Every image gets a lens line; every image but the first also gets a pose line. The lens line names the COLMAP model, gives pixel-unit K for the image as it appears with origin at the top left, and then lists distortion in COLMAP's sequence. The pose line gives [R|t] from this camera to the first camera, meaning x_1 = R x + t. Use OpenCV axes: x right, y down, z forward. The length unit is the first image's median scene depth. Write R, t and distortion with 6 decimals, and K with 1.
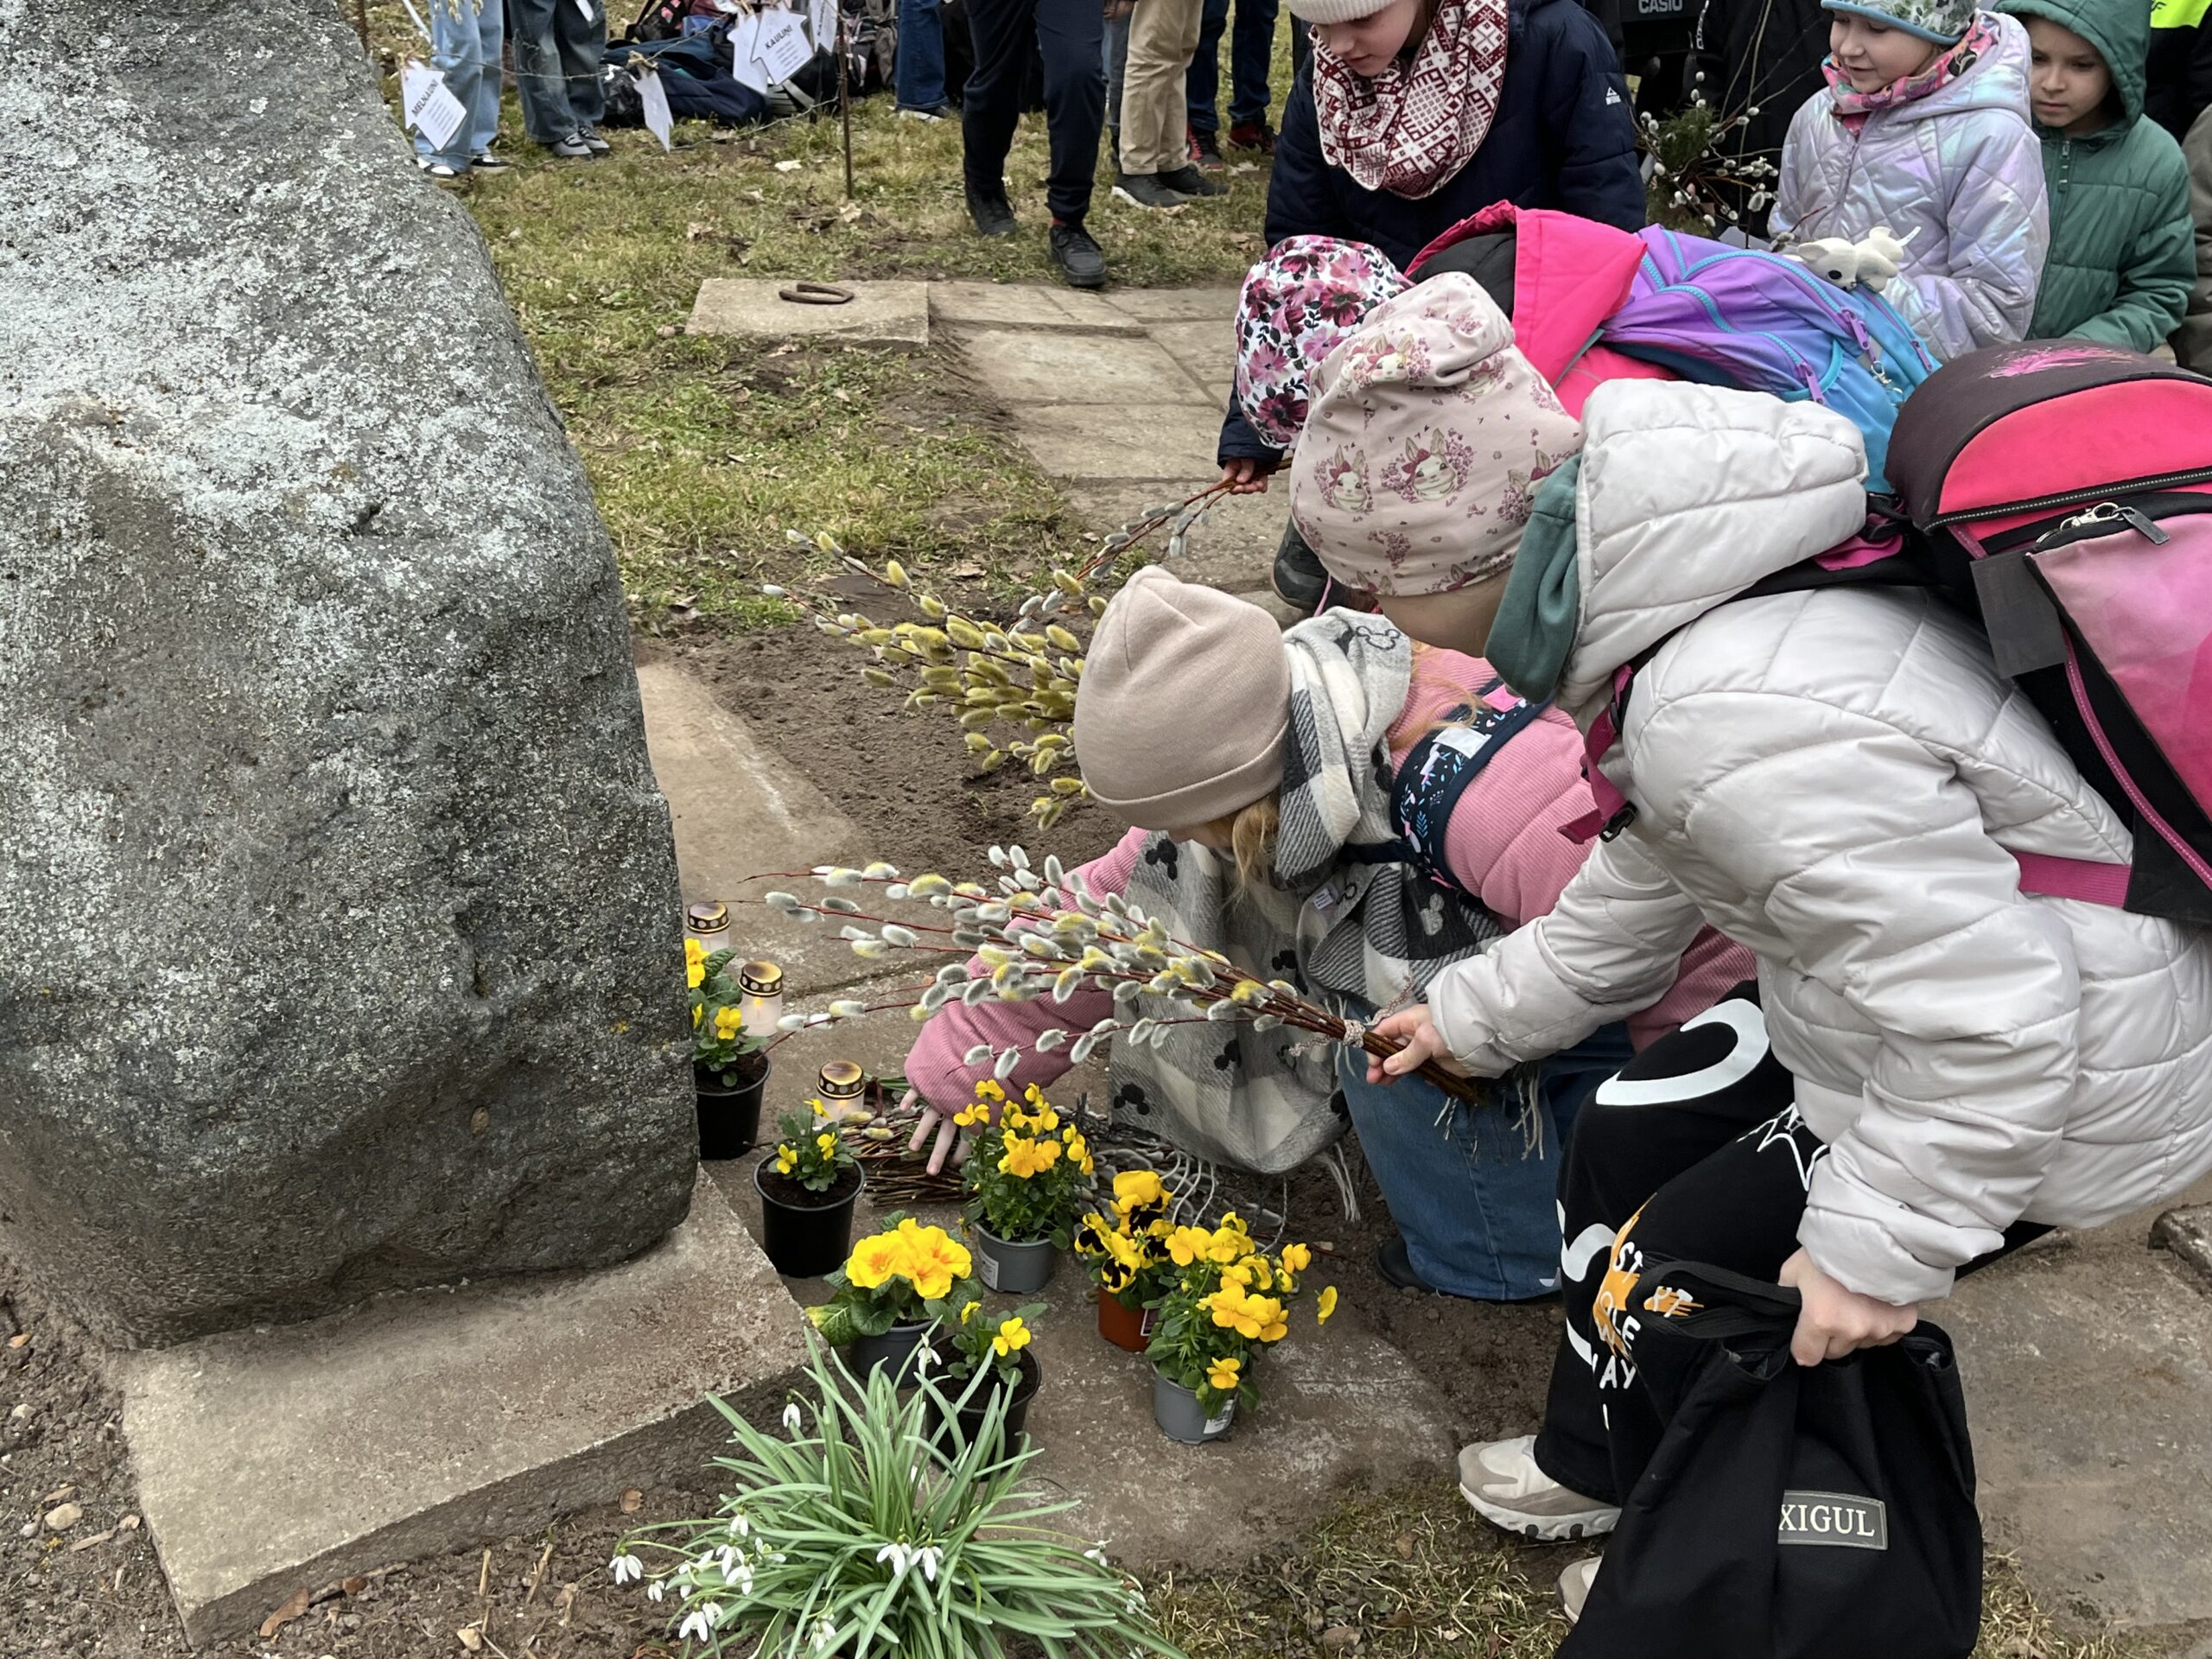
lens RADIAL K [[2312.4, 0, 1106.0], [0, 2312.4, 829.5], [0, 0, 1]] dist [0.016461, 0.023247]
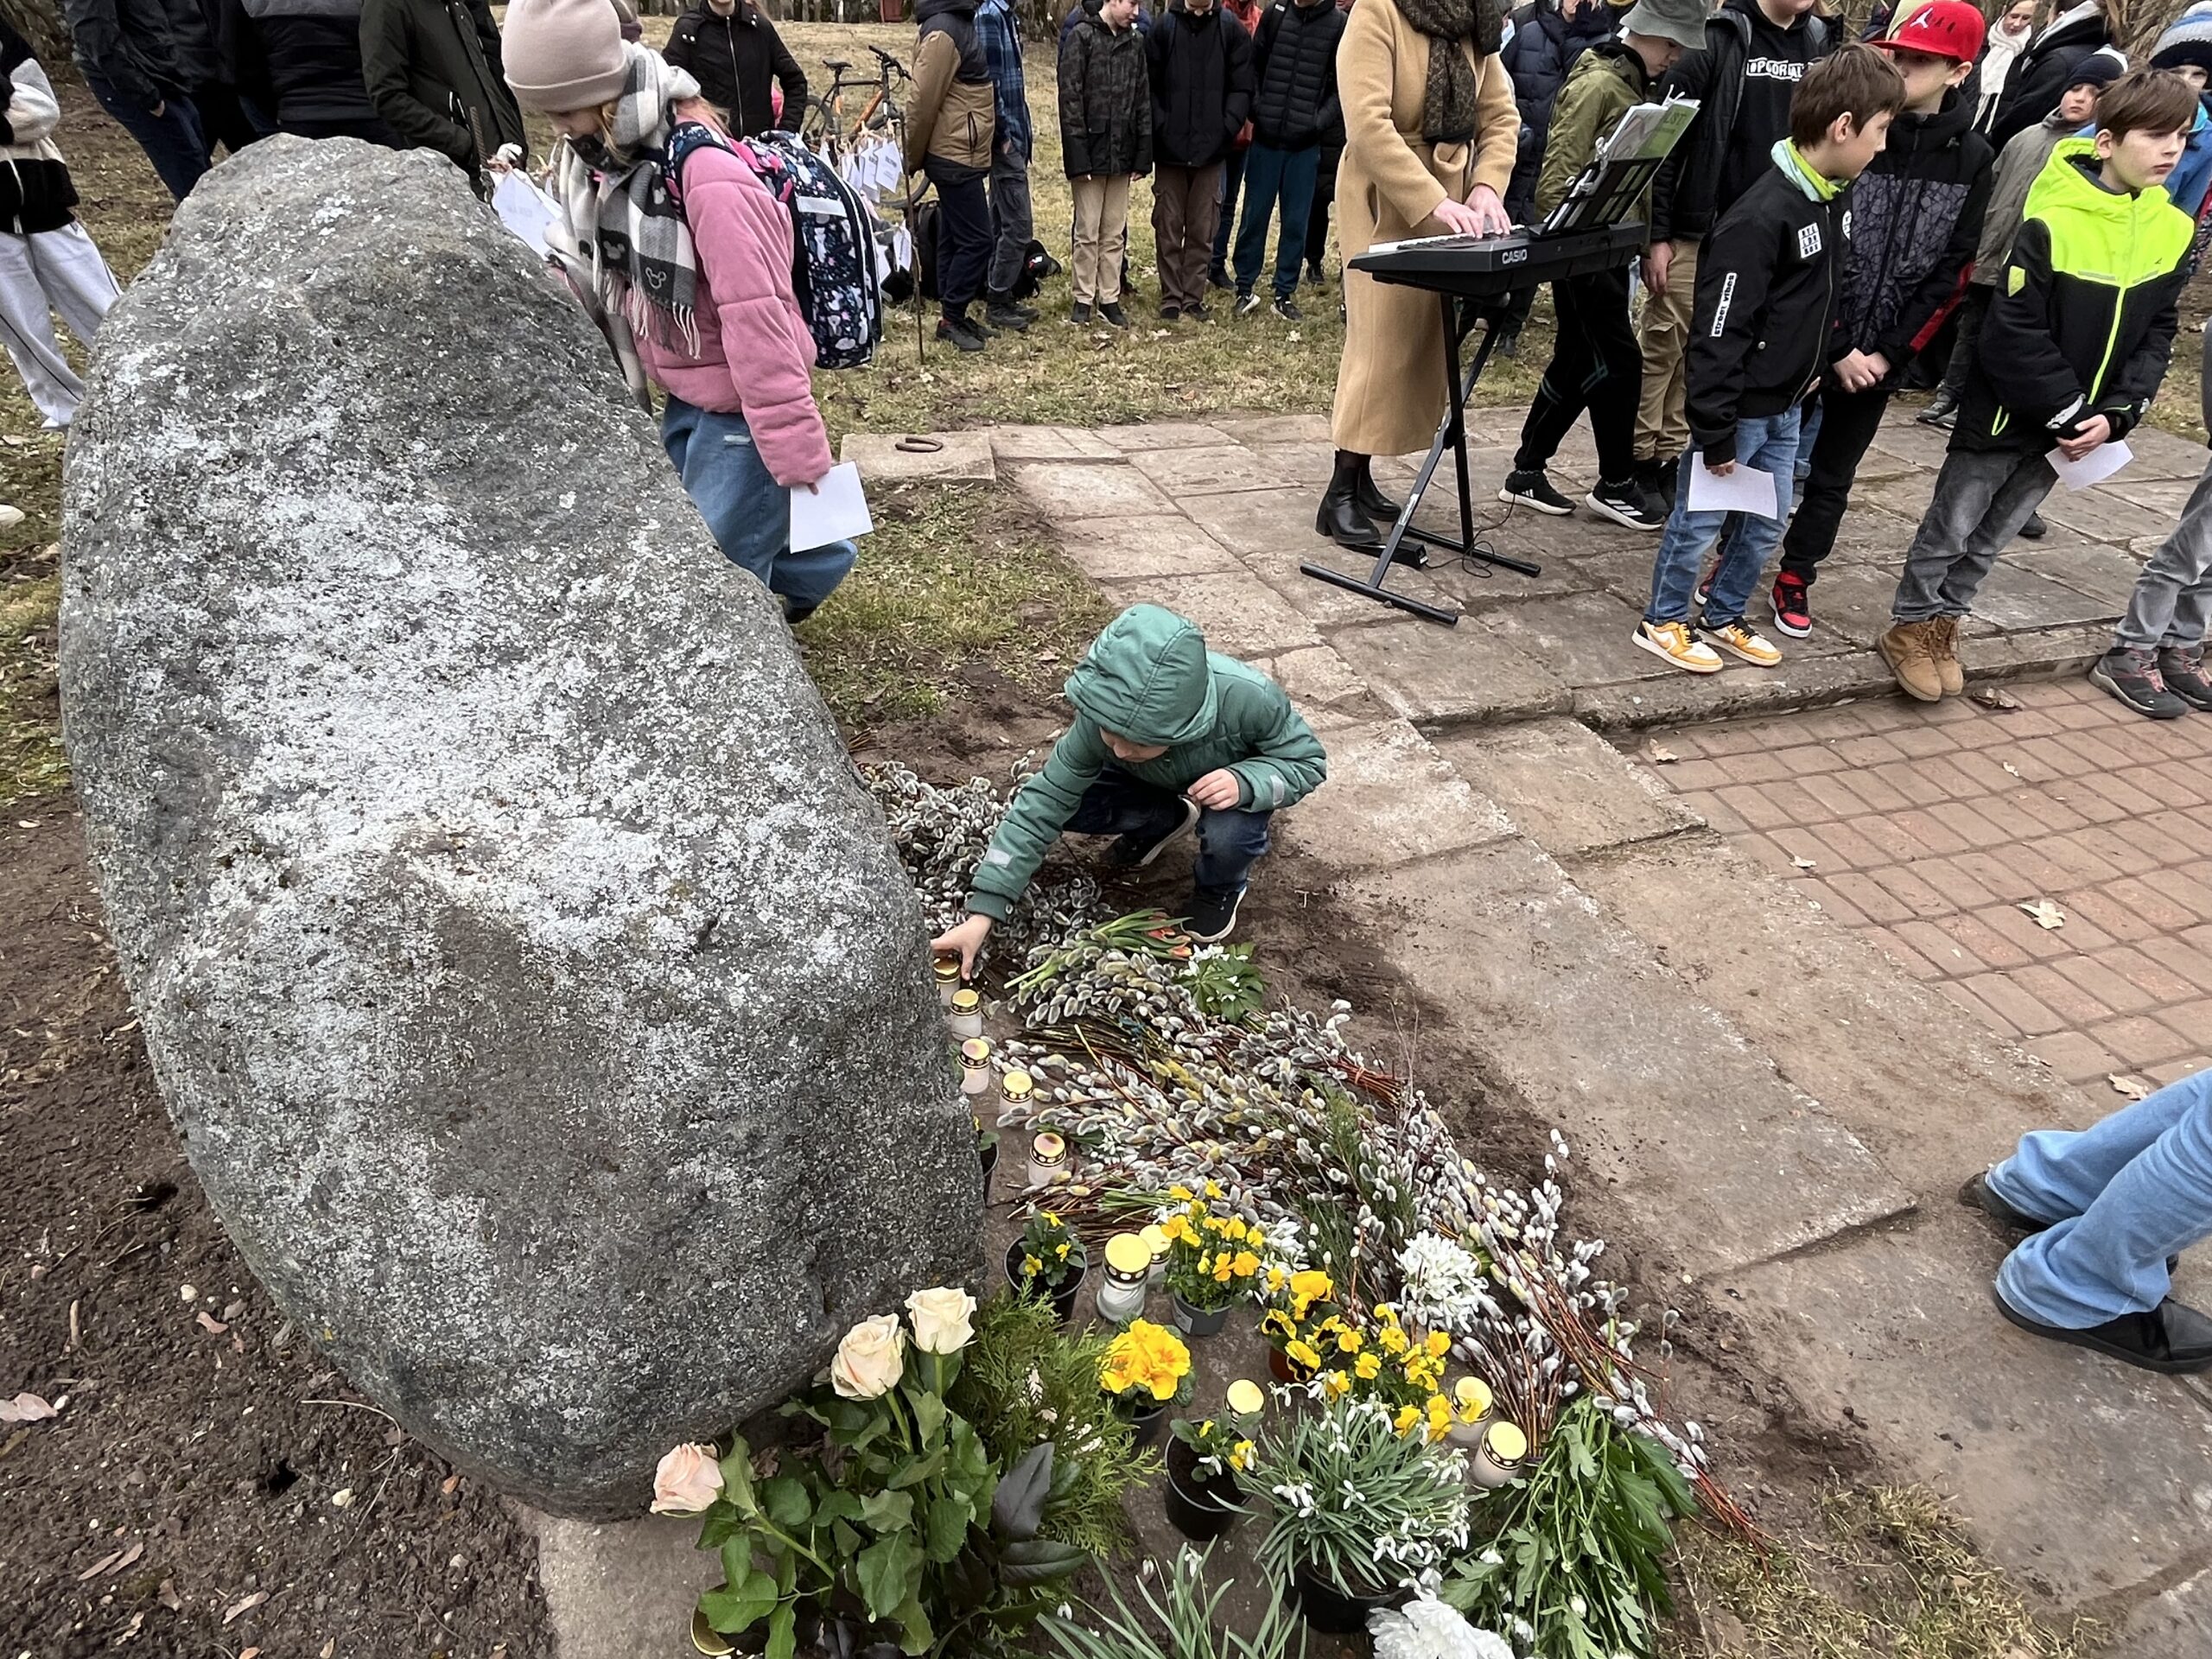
lens RADIAL K [[1273.7, 0, 1094.0], [0, 1273.7, 833.8], [0, 0, 1]] dist [-0.002155, -0.003500]
pose [[0.998786, -0.035555, 0.034090, -0.156963], [0.031340, 0.992628, 0.117079, -0.234092], [-0.038001, -0.115869, 0.992537, 0.414836]]
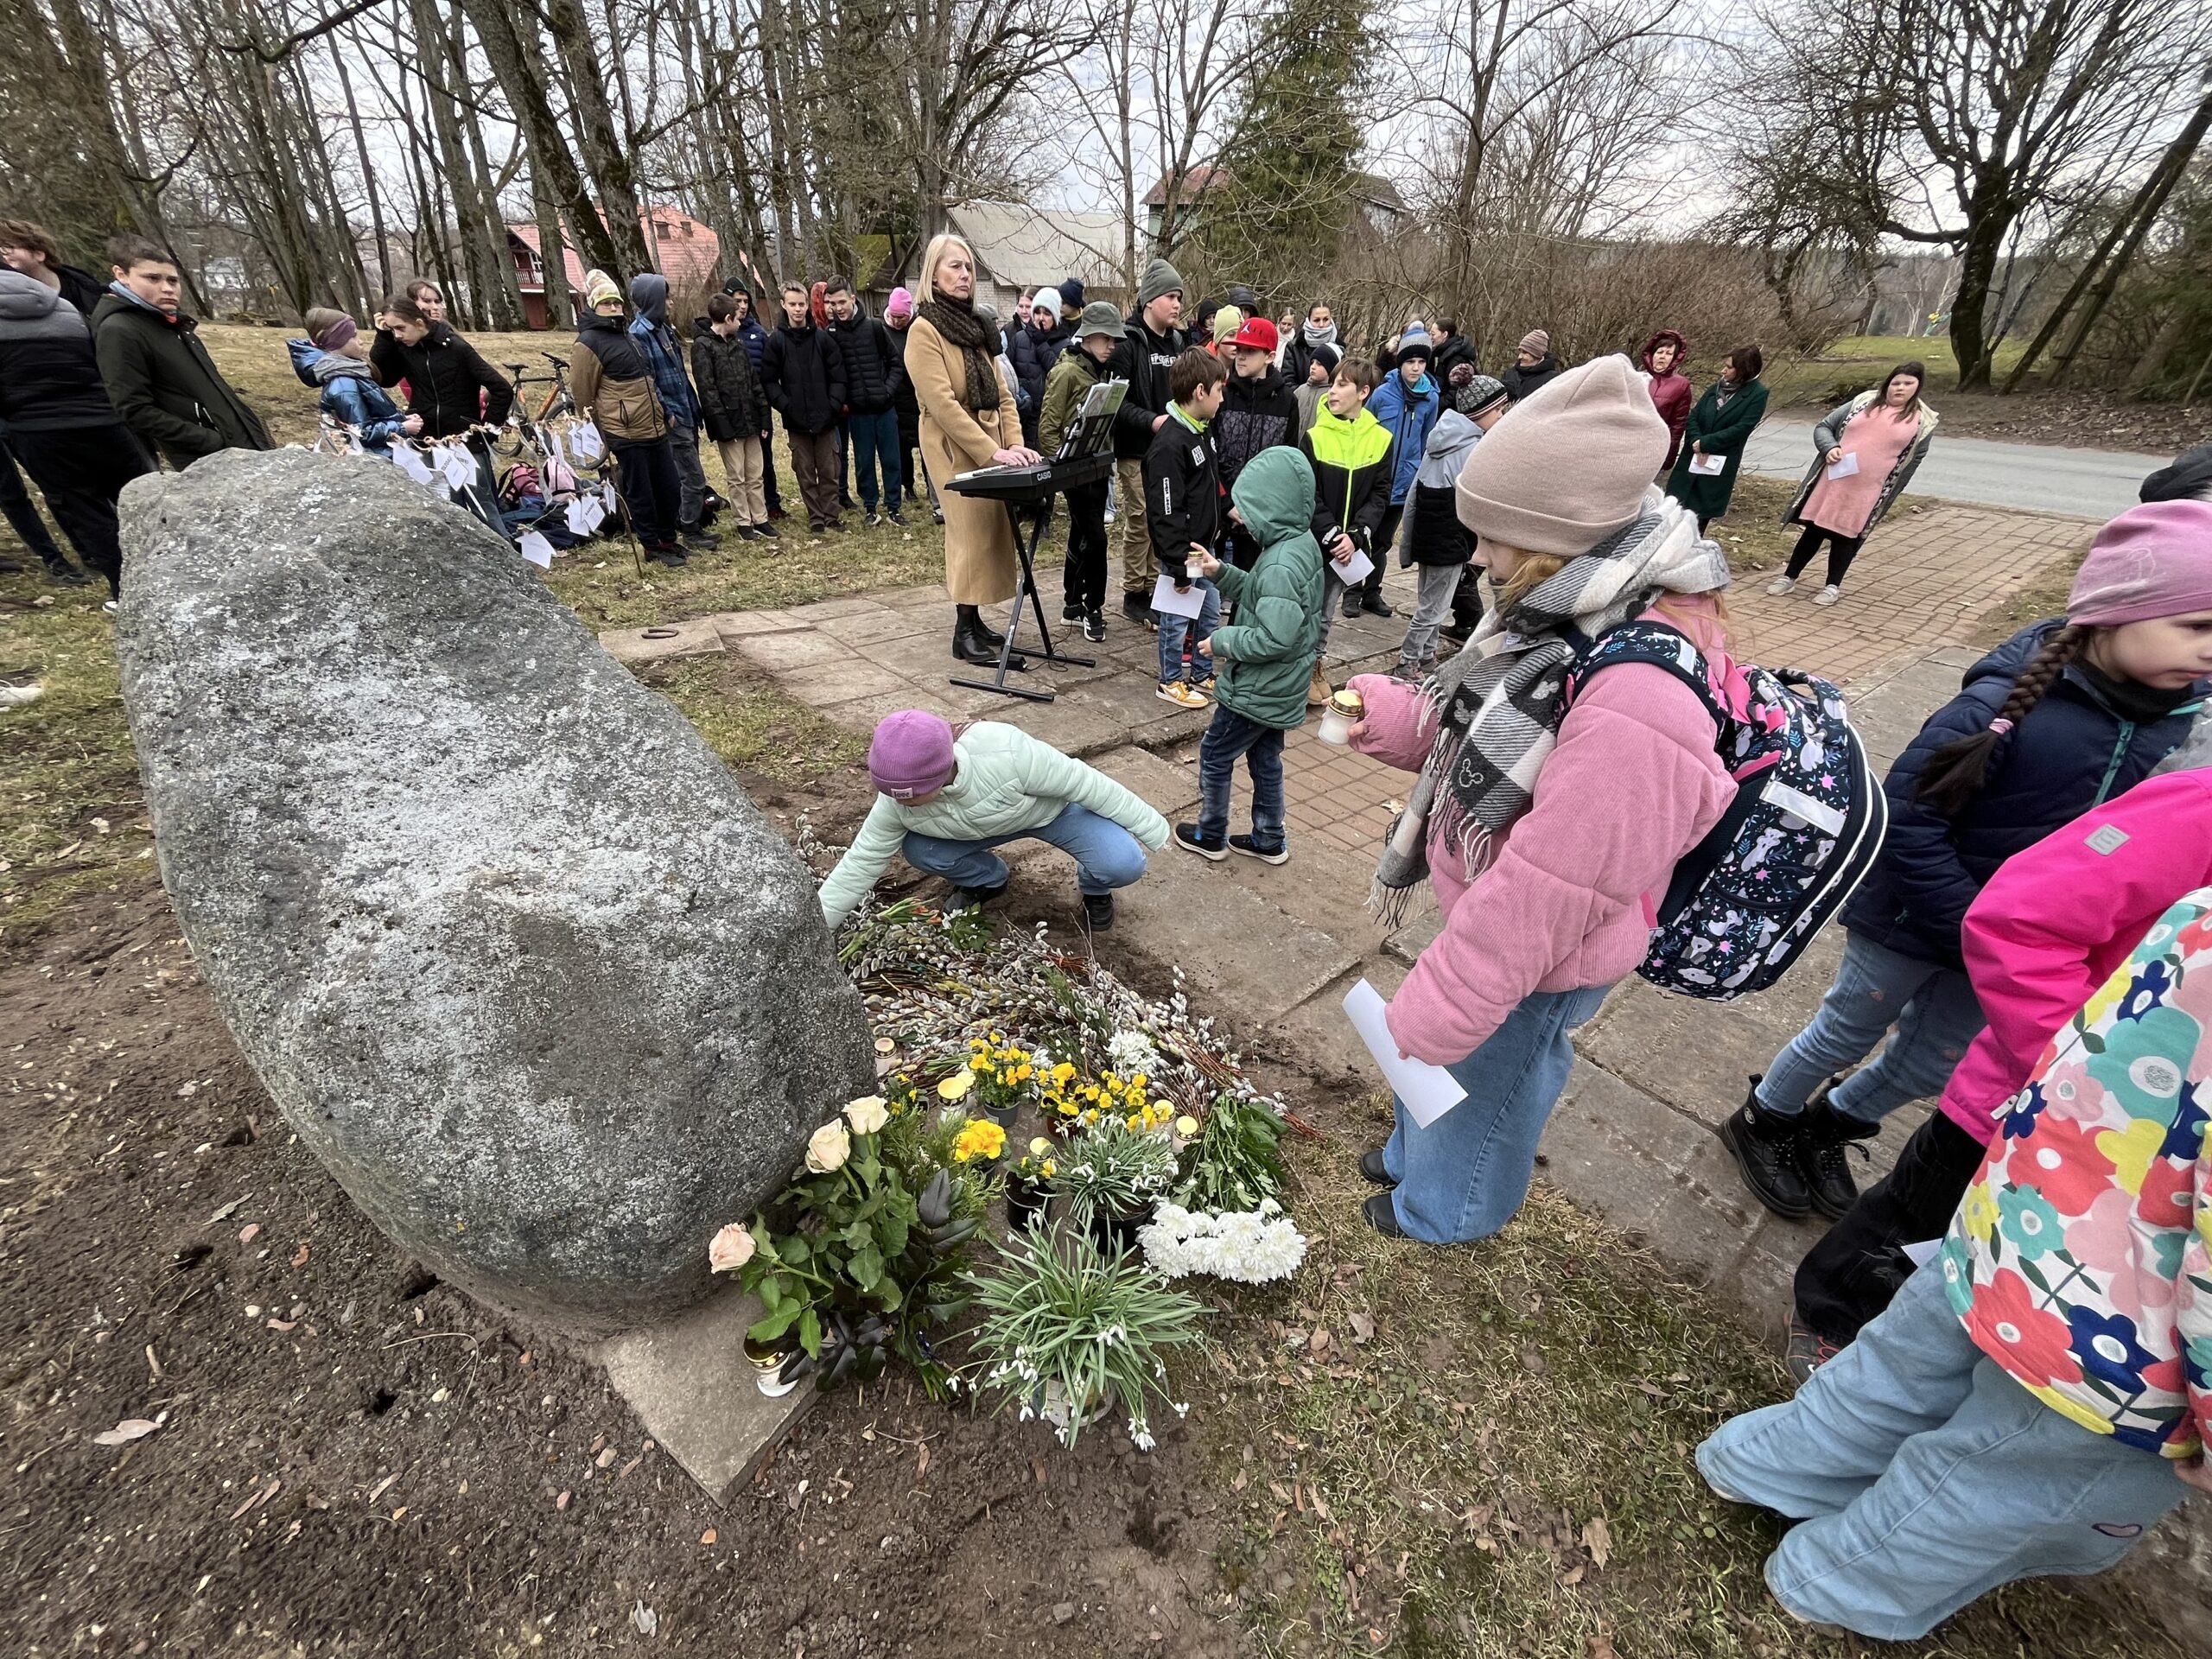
lens RADIAL K [[891.5, 0, 1106.0], [0, 891.5, 829.5], [0, 0, 1]] dist [-0.006302, 0.000056]
pose [[0.912275, -0.217691, 0.346937, -0.247620], [0.194614, 0.975719, 0.100488, -0.187951], [-0.360388, -0.024154, 0.932490, 0.253348]]
